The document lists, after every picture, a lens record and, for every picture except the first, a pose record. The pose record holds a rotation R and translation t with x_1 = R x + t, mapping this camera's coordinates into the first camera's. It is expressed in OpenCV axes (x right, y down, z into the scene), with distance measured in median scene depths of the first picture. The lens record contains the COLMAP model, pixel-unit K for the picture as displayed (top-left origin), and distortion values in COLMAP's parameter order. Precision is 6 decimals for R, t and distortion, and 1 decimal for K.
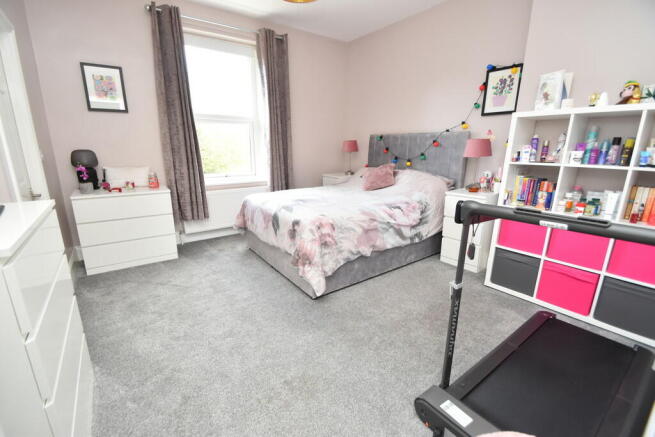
lens RADIAL K [[289.8, 0, 324.0], [0, 289.8, 218.1], [0, 0, 1]] dist [0.014544, -0.000331]
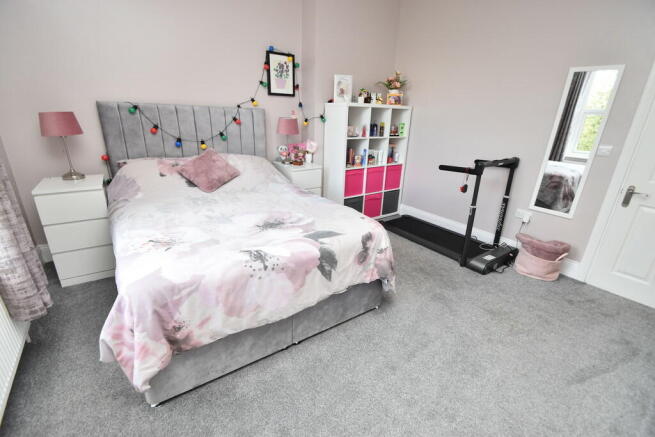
lens RADIAL K [[289.8, 0, 324.6], [0, 289.8, 222.2], [0, 0, 1]] dist [0.014544, -0.000331]
pose [[0.005033, -0.346503, 0.938035, -0.642524], [0.218387, 0.915785, 0.337113, -0.245661], [-0.975849, 0.203158, 0.080281, 0.836680]]
